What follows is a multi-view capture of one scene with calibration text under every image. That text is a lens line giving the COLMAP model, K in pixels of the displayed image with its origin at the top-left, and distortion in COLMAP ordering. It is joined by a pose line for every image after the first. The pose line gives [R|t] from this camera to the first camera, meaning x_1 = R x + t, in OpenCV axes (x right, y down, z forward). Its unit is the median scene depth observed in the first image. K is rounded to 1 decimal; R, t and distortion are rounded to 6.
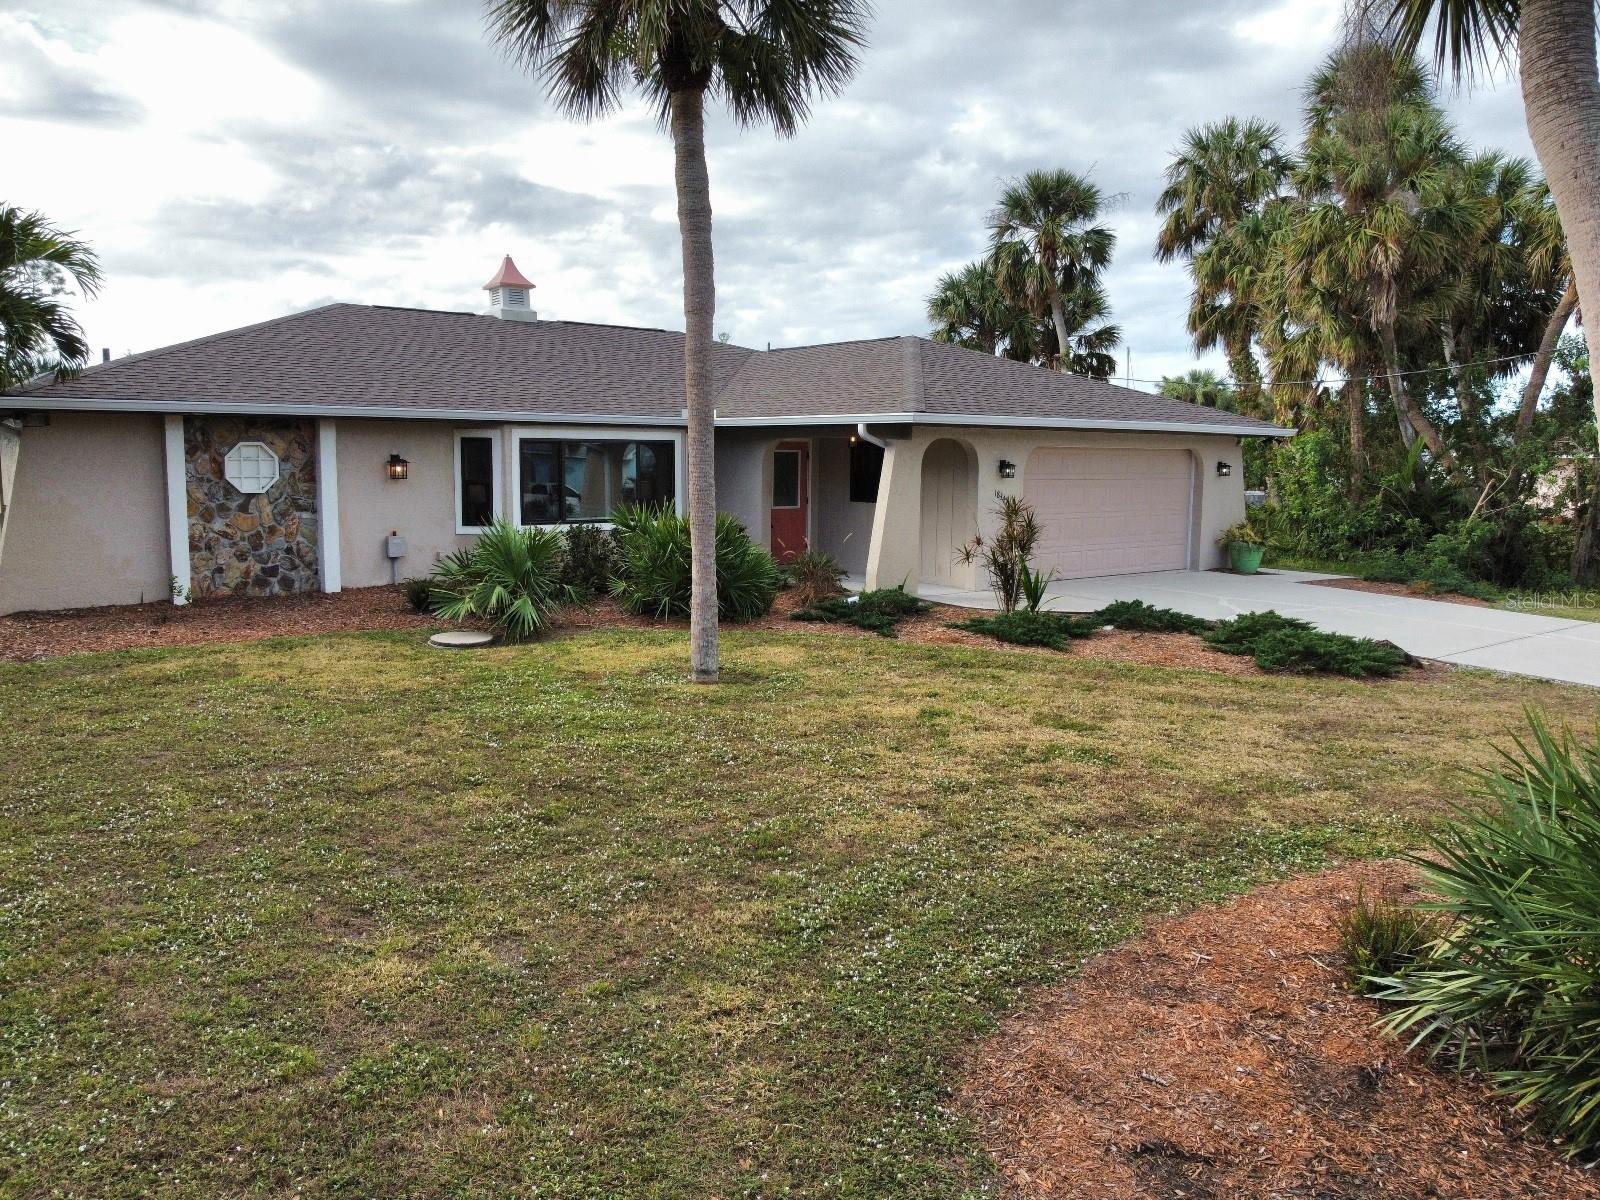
lens RADIAL K [[1221.4, 0, 795.7], [0, 1221.4, 596.2], [0, 0, 1]] dist [-0.005033, 0.001132]
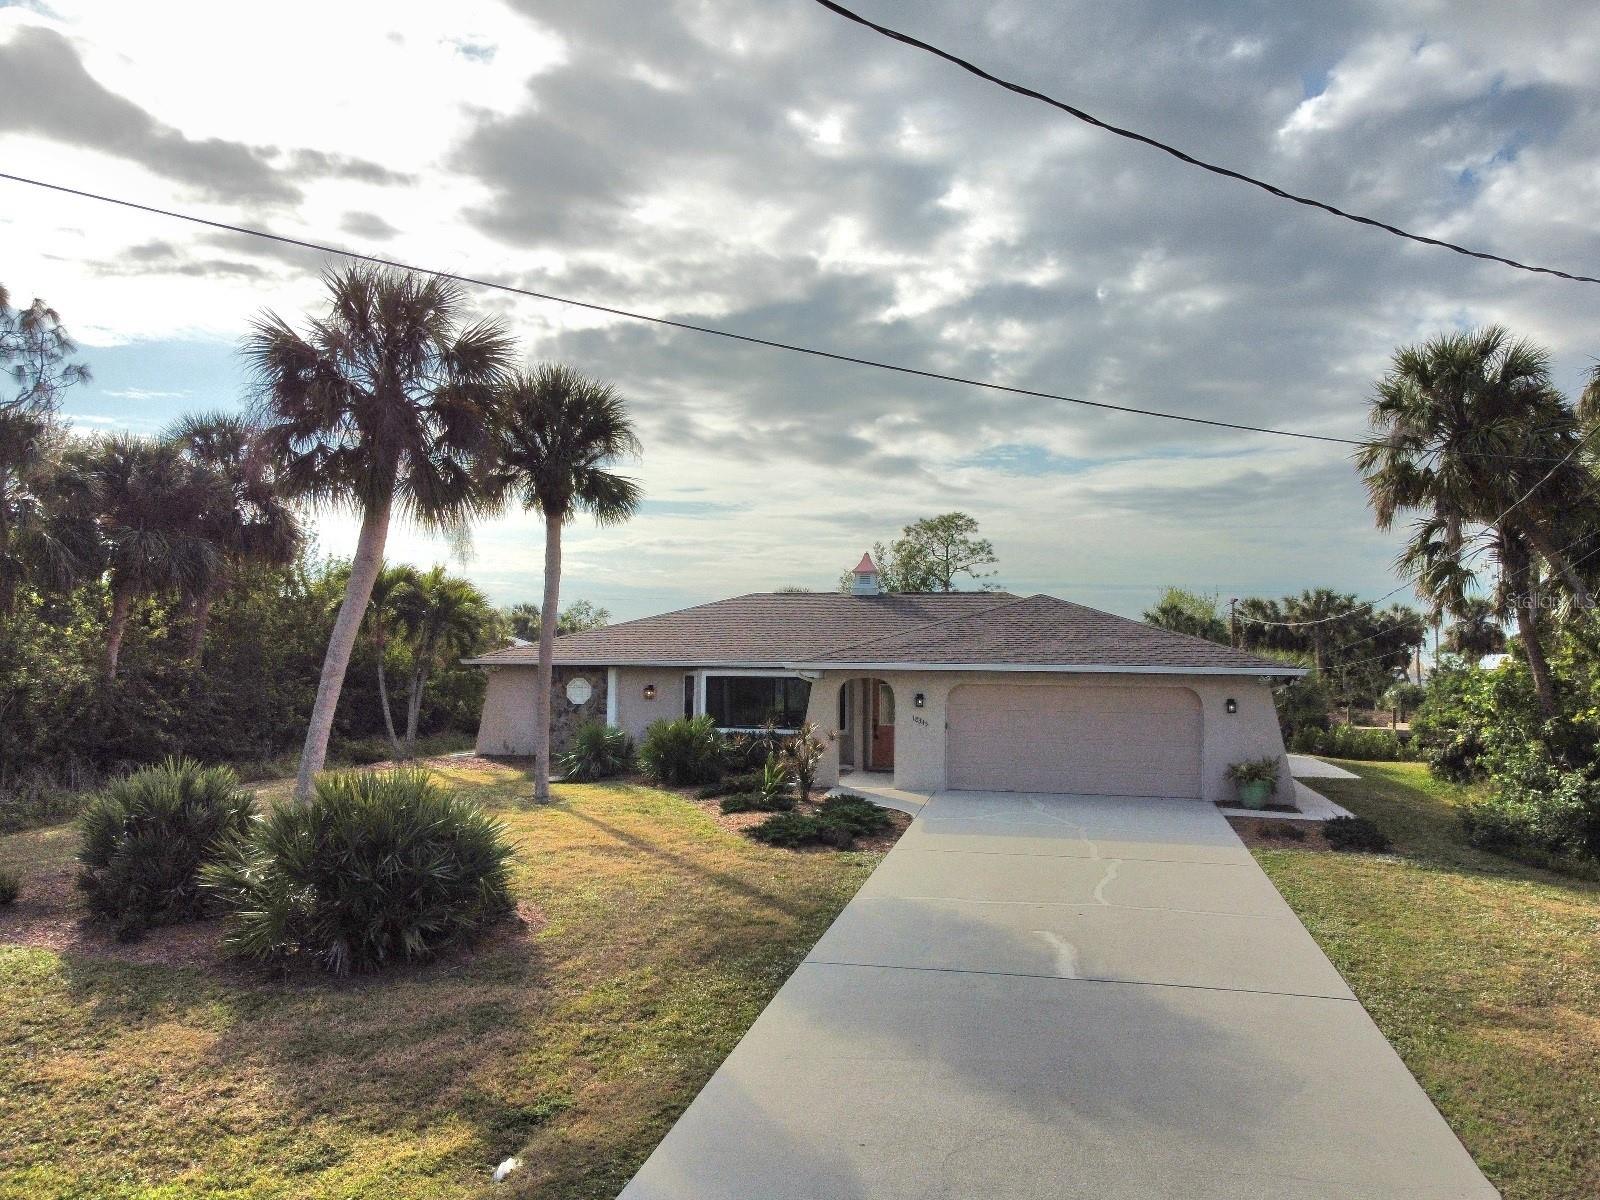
lens RADIAL K [[1221.4, 0, 795.7], [0, 1221.4, 596.2], [0, 0, 1]] dist [-0.005033, 0.001132]
pose [[0.596714, -0.046531, -0.801103, 1.330969], [-0.093213, 0.987540, -0.126792, -0.037586], [0.797022, 0.150332, 0.584942, 0.089134]]
